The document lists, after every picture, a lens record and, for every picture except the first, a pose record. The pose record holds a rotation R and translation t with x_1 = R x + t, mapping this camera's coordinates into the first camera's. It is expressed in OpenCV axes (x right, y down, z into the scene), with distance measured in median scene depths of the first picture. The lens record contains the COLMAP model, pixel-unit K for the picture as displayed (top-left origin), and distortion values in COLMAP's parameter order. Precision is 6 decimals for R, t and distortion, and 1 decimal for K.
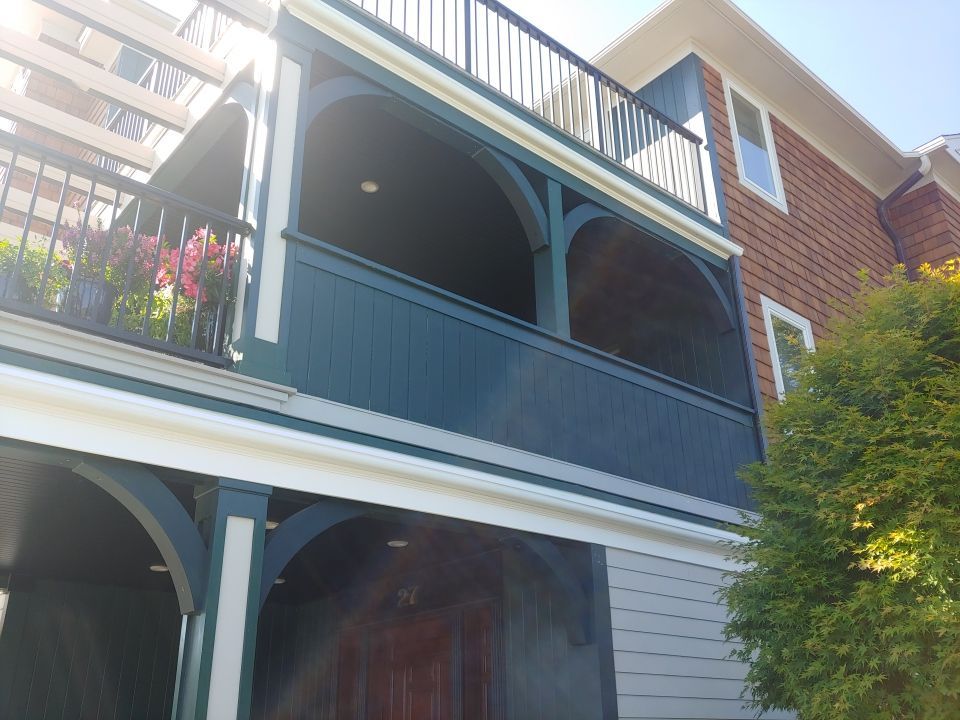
lens RADIAL K [[767.6, 0, 478.6], [0, 767.6, 415.9], [0, 0, 1]] dist [0.065584, -0.143523]
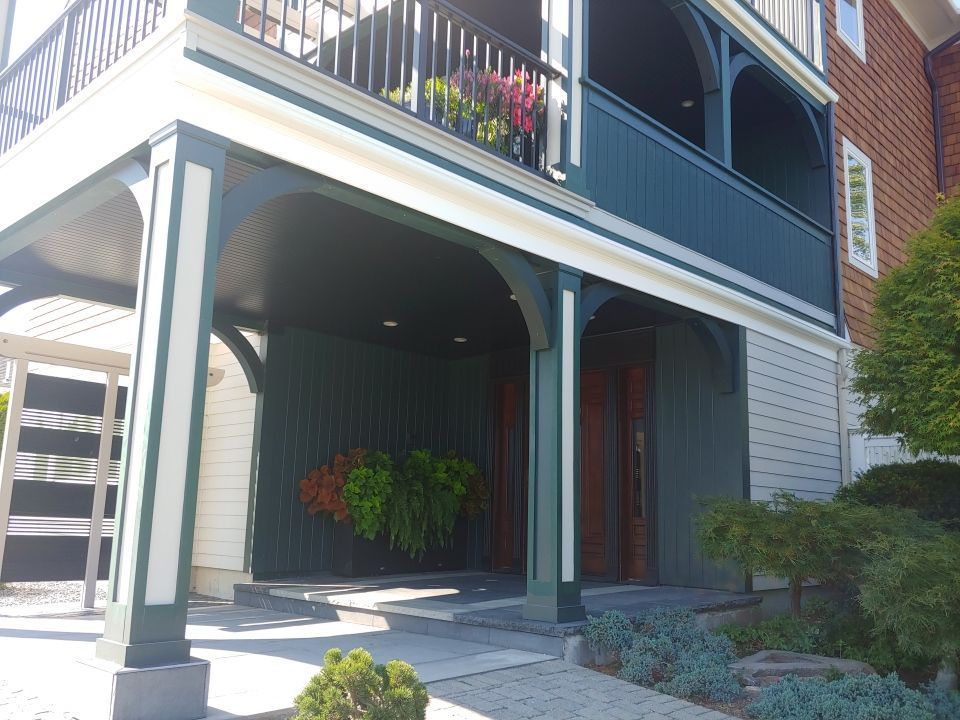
lens RADIAL K [[856.1, 0, 480.0], [0, 856.1, 360.0], [0, 0, 1]] dist [-0.011151, -0.010682]
pose [[0.987143, 0.070483, 0.143463, -0.484343], [-0.099671, 0.973092, 0.207744, -0.044384], [-0.124961, -0.219372, 0.967606, -0.414027]]
